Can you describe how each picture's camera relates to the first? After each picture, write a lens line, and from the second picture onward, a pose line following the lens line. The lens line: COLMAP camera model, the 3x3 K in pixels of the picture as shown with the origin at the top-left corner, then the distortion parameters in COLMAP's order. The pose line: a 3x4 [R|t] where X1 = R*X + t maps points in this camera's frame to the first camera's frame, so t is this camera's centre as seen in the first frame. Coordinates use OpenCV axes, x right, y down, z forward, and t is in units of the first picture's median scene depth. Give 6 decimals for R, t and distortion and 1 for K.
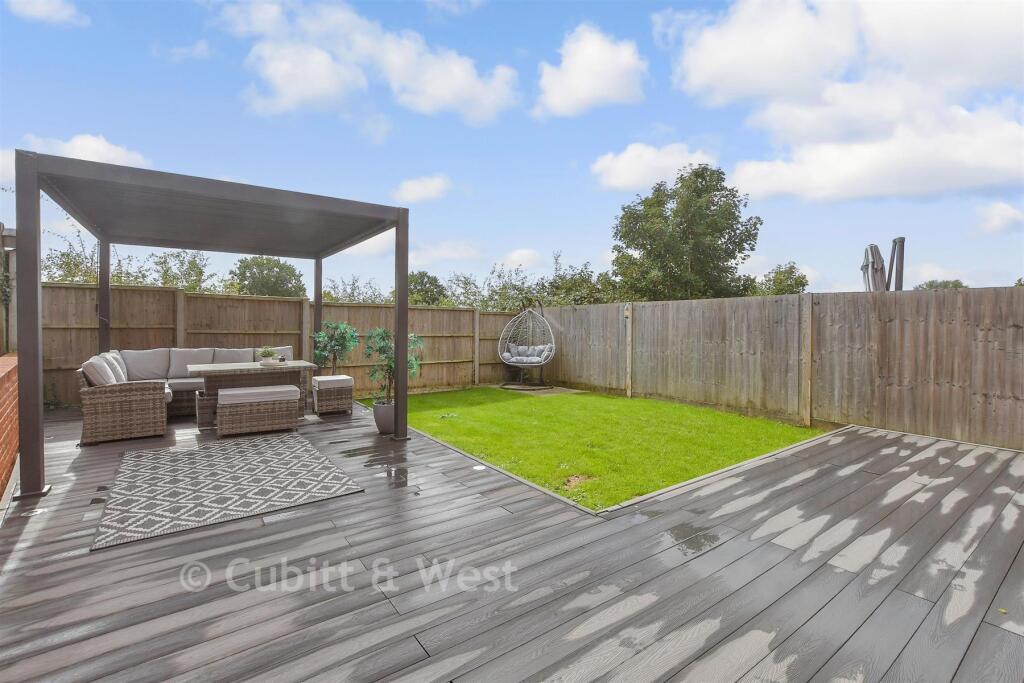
lens RADIAL K [[454.2, 0, 512.0], [0, 454.2, 341.5], [0, 0, 1]] dist [0.000510, 0.000026]
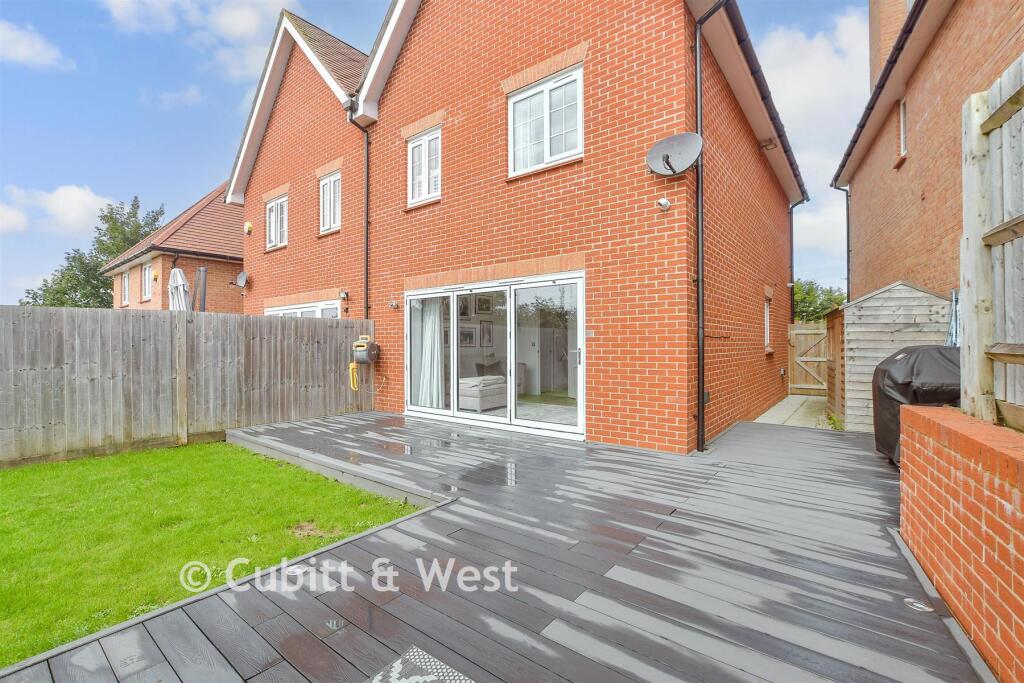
lens RADIAL K [[454.2, 0, 512.0], [0, 454.2, 341.5], [0, 0, 1]] dist [0.000510, 0.000026]
pose [[-0.258474, -0.006313, 0.965998, -0.531113], [0.039974, 0.999052, 0.017225, -0.028122], [-0.965191, 0.043067, -0.257976, 0.594496]]
